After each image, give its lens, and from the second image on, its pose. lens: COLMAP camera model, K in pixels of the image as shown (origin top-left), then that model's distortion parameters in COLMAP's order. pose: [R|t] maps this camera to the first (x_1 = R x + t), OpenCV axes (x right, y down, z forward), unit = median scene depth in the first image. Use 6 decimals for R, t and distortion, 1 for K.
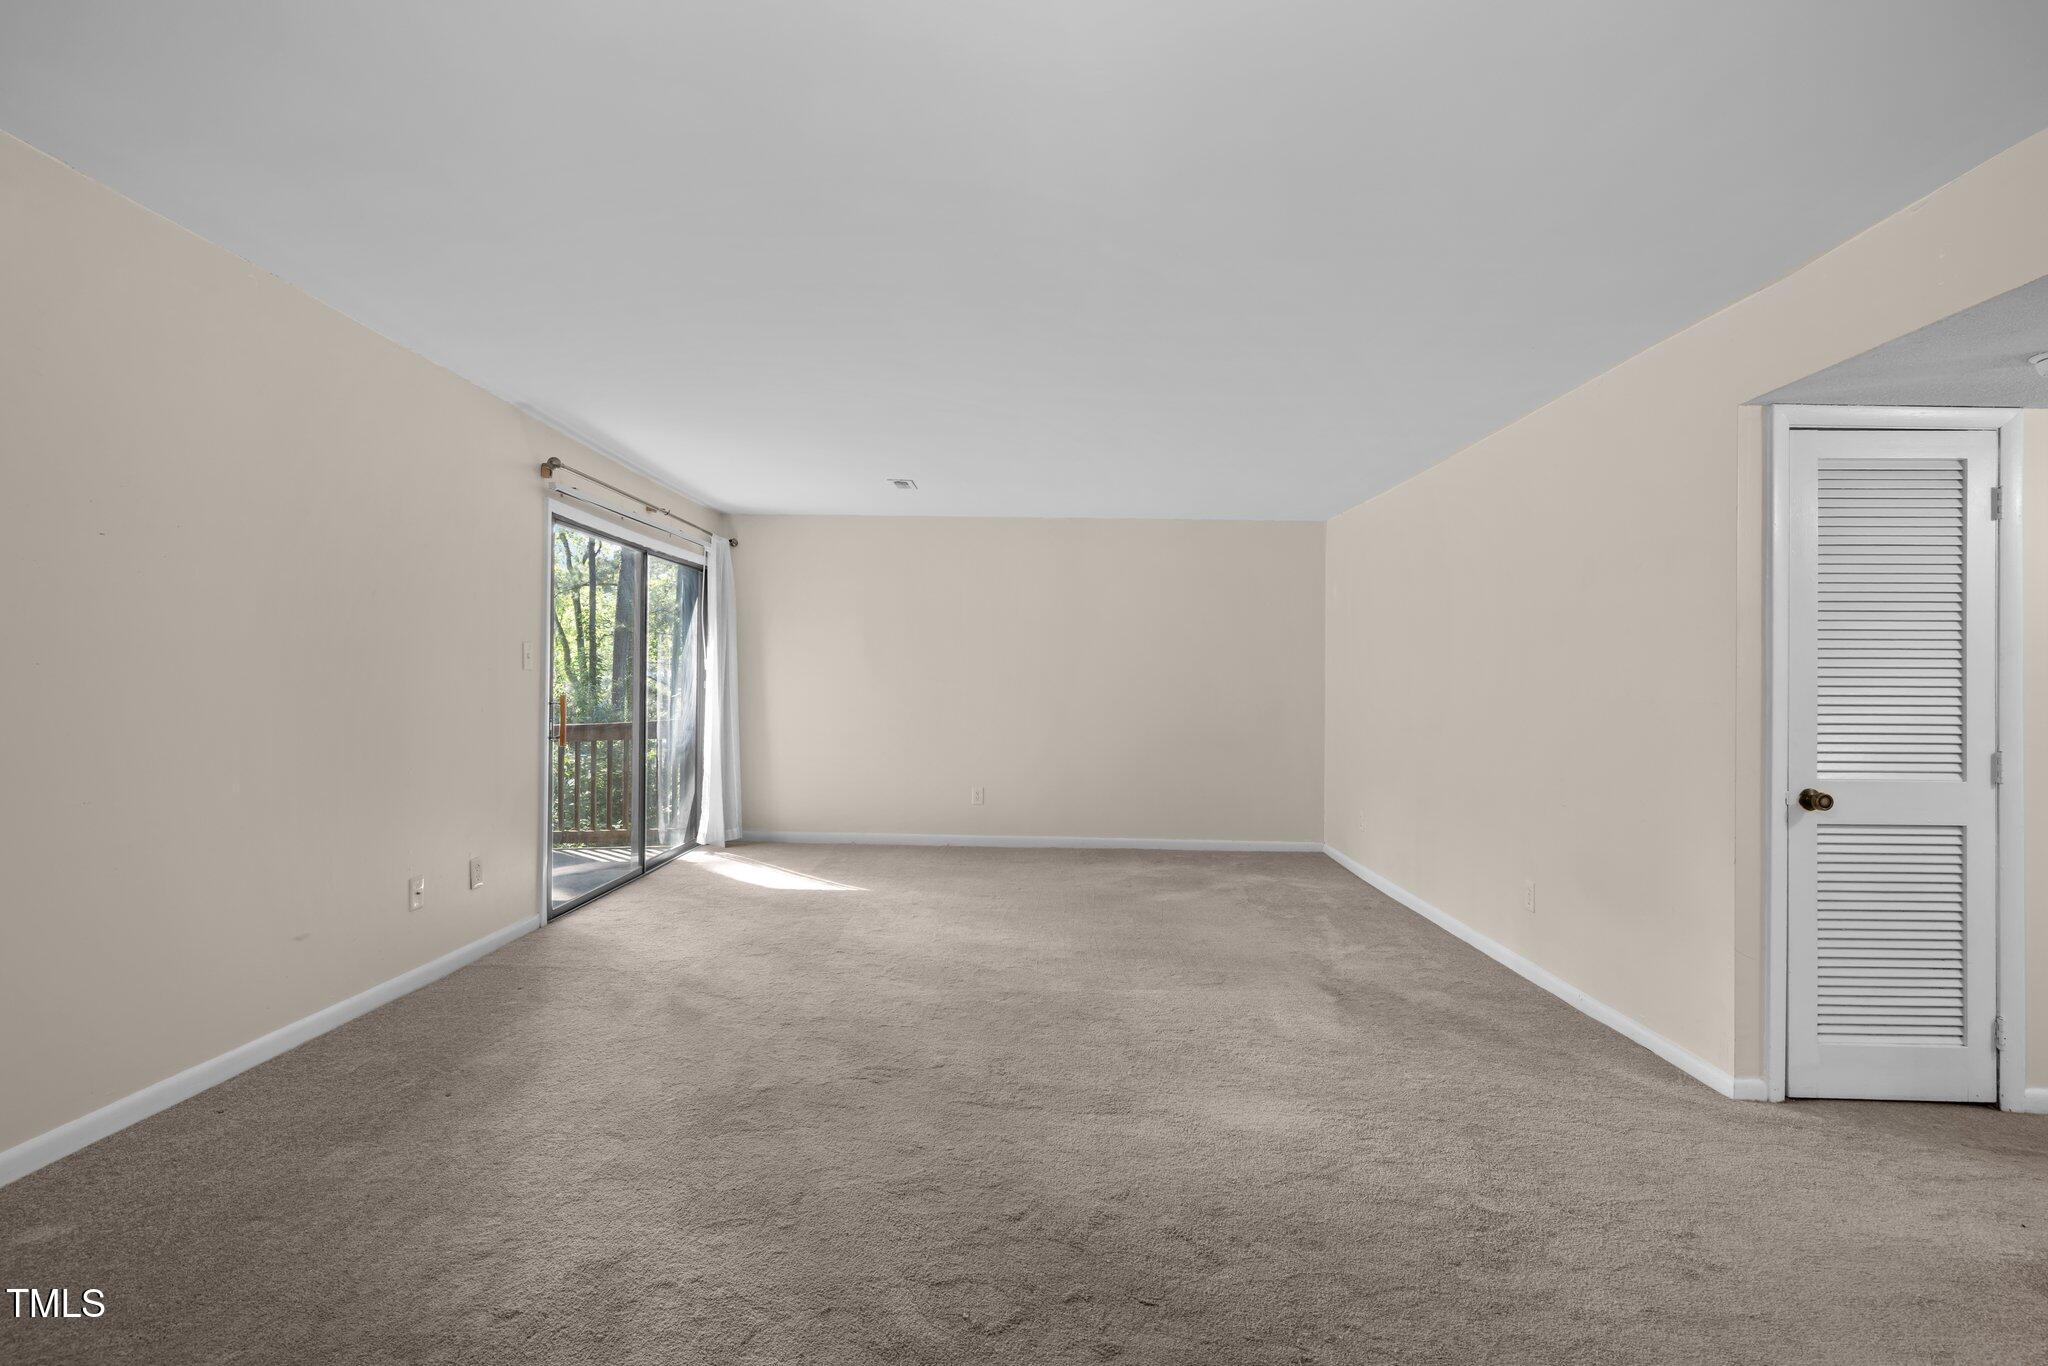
lens RADIAL K [[1041.4, 0, 1023.2], [0, 1041.4, 668.7], [0, 0, 1]] dist [-0.001915, 0.000346]
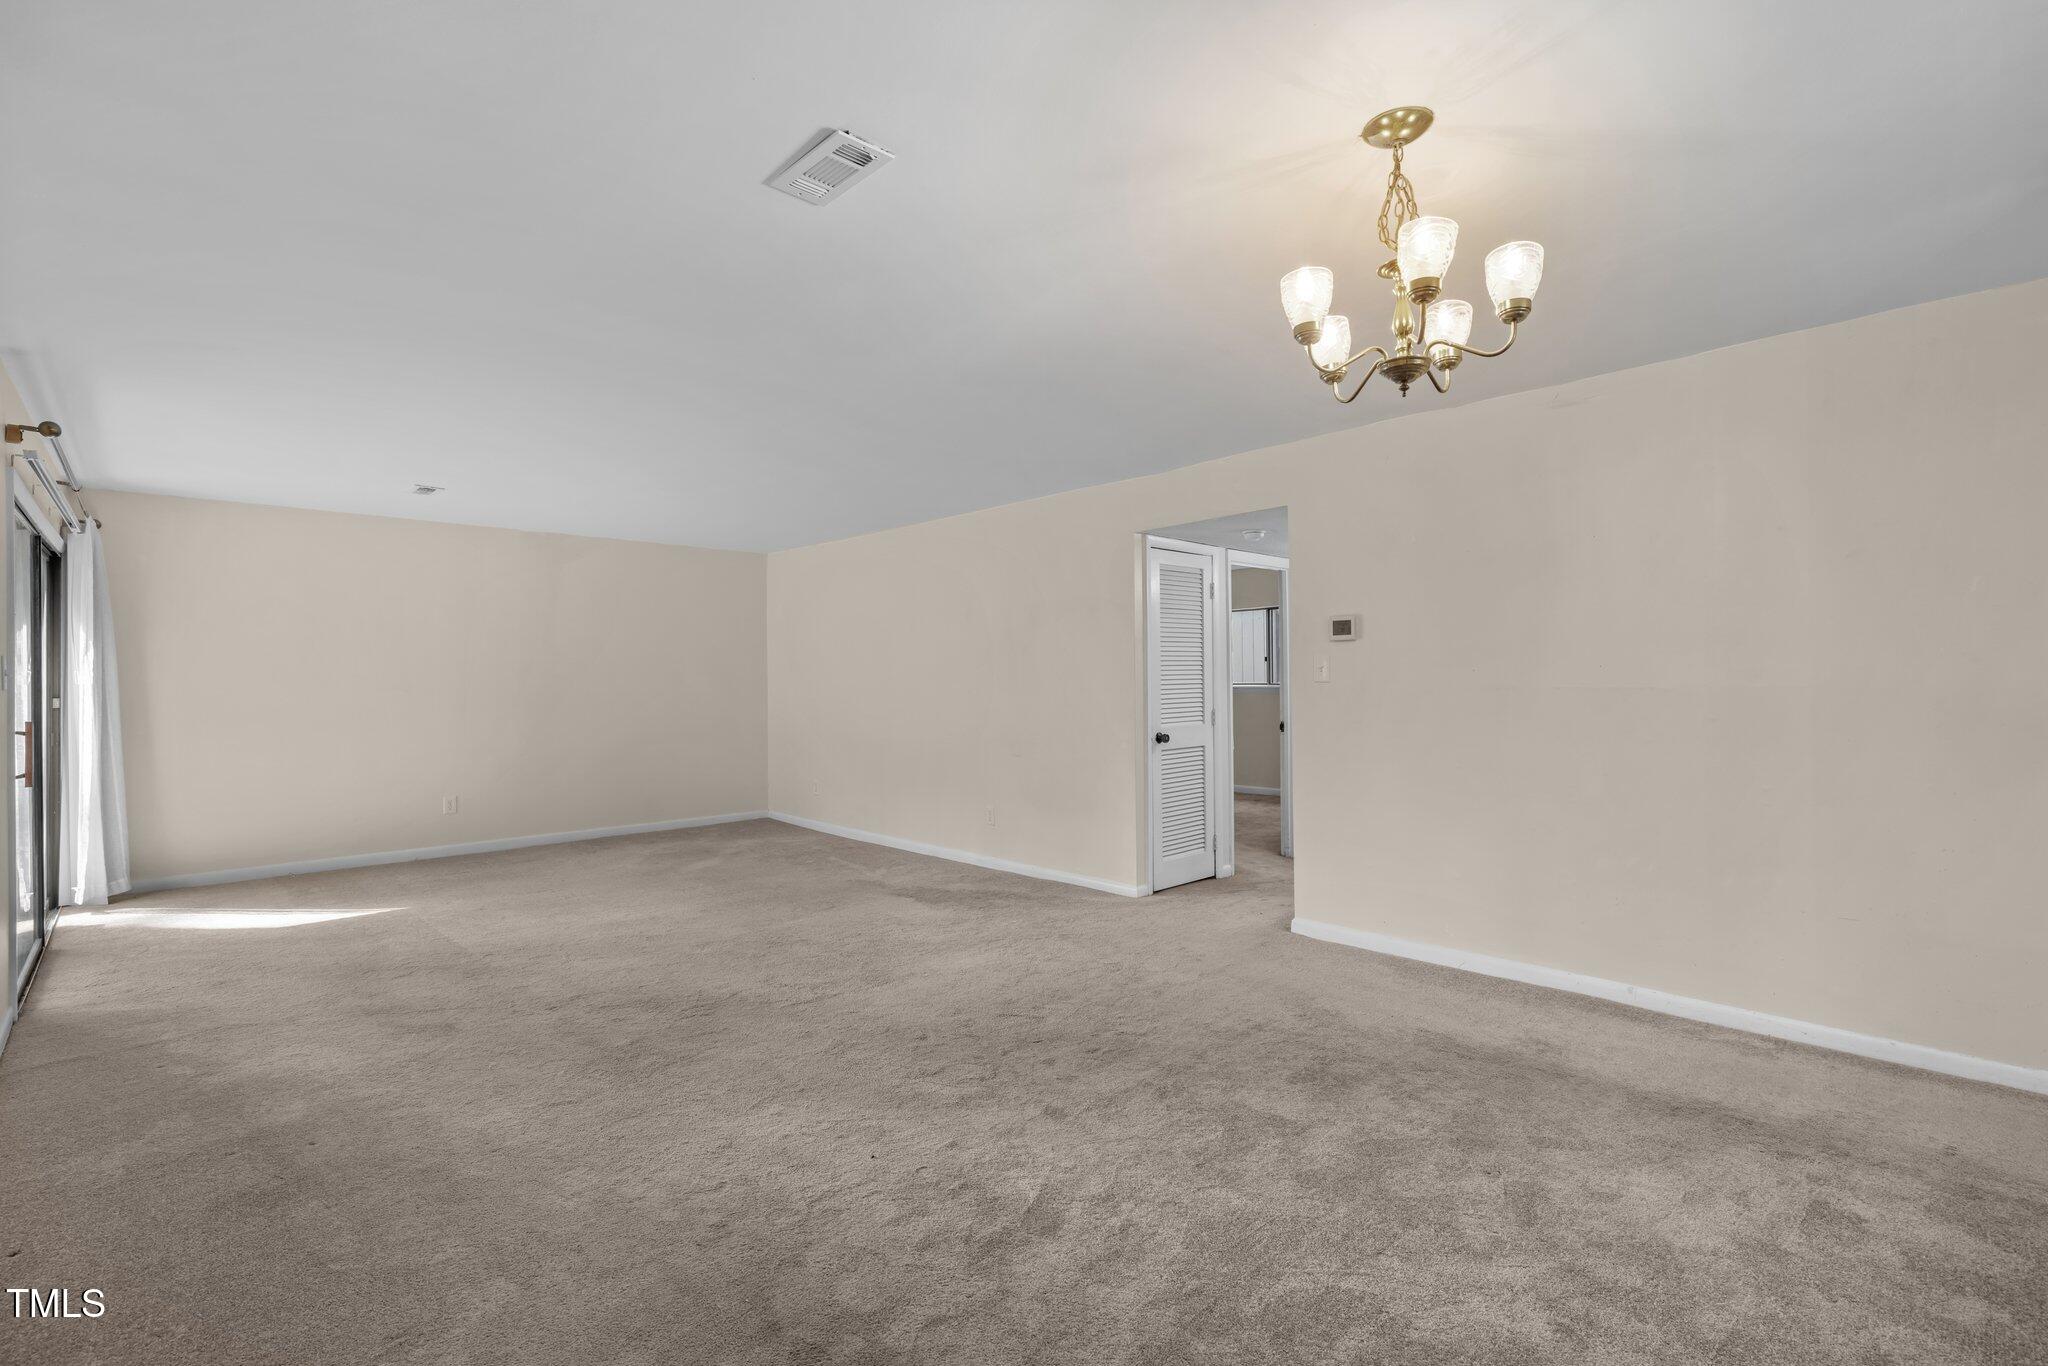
lens RADIAL K [[944.6, 0, 1058.7], [0, 944.6, 672.3], [0, 0, 1]] dist [-0.003739, -0.000637]
pose [[0.682491, -0.015416, 0.730731, -0.666900], [0.009631, 0.999880, 0.012099, -0.020715], [-0.730830, -0.001220, 0.682558, -0.073832]]
